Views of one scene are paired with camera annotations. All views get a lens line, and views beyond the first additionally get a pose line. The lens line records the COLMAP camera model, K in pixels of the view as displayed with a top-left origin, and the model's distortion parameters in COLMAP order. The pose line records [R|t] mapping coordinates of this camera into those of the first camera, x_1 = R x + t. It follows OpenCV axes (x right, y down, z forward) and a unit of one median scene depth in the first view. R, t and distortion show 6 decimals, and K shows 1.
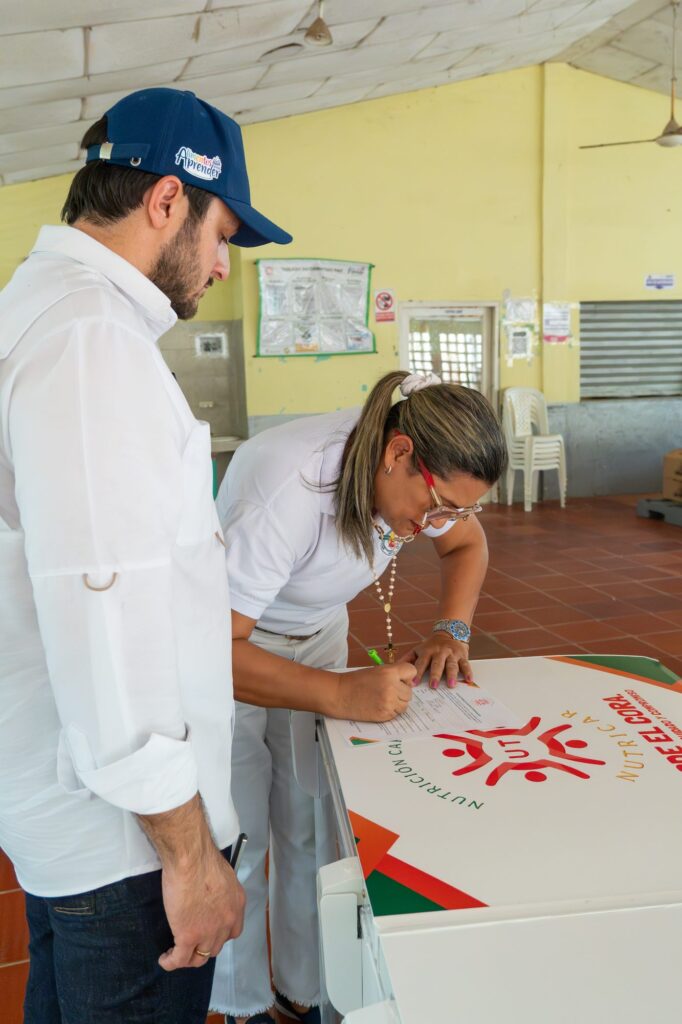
lens RADIAL K [[924.9, 0, 338.7], [0, 924.9, 477.0], [0, 0, 1]] dist [0.021135, 0.036058]
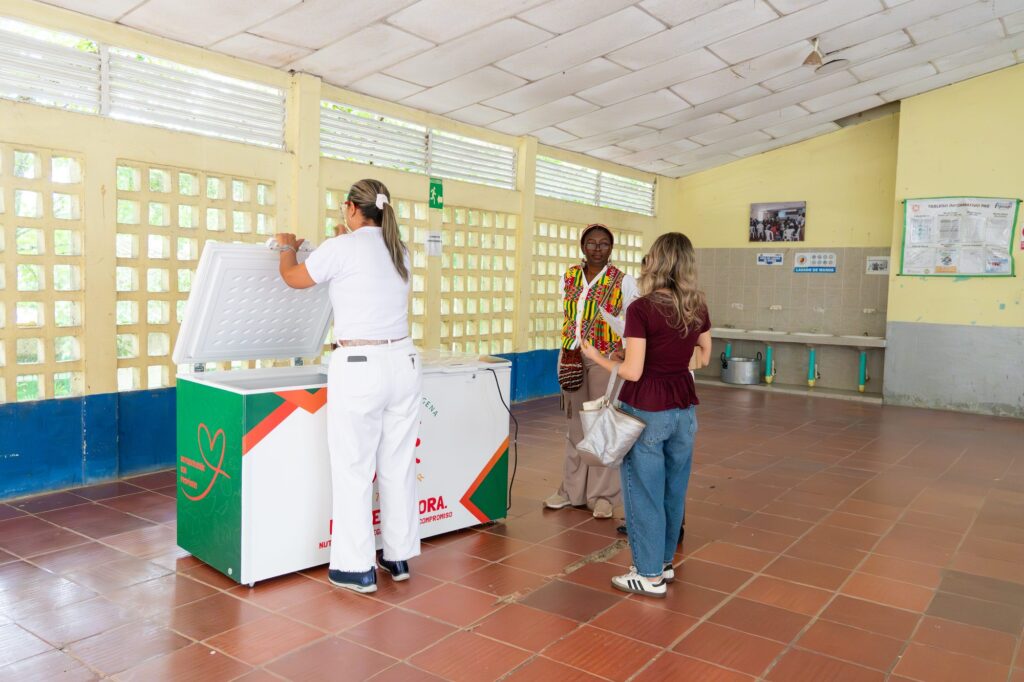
lens RADIAL K [[833.1, 0, 509.6], [0, 833.1, 344.5], [0, 0, 1]] dist [0.032005, 0.001272]
pose [[0.615113, 0.106322, -0.781238, 0.483965], [-0.145343, 0.989175, 0.020184, 0.018204], [0.774927, 0.101132, 0.623907, -0.121917]]
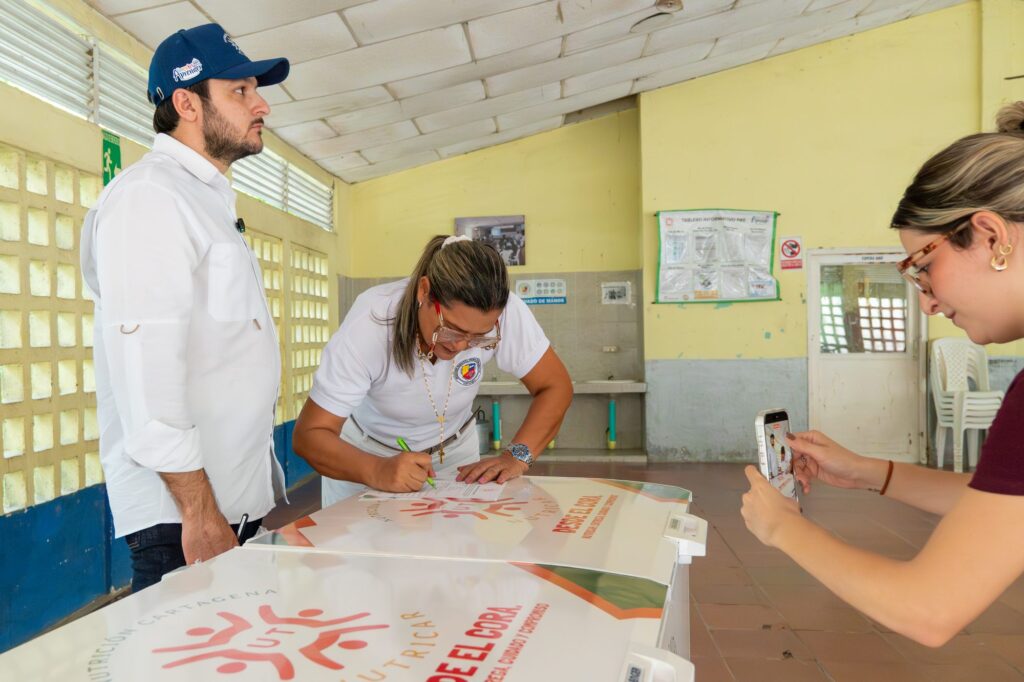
lens RADIAL K [[924.9, 0, 451.9], [0, 924.9, 339.3], [0, 0, 1]] dist [0.021135, 0.036058]
pose [[0.919790, 0.016013, -0.392084, 0.108617], [-0.060864, 0.992897, -0.102232, 0.030482], [0.387662, 0.117896, 0.914231, -0.037624]]
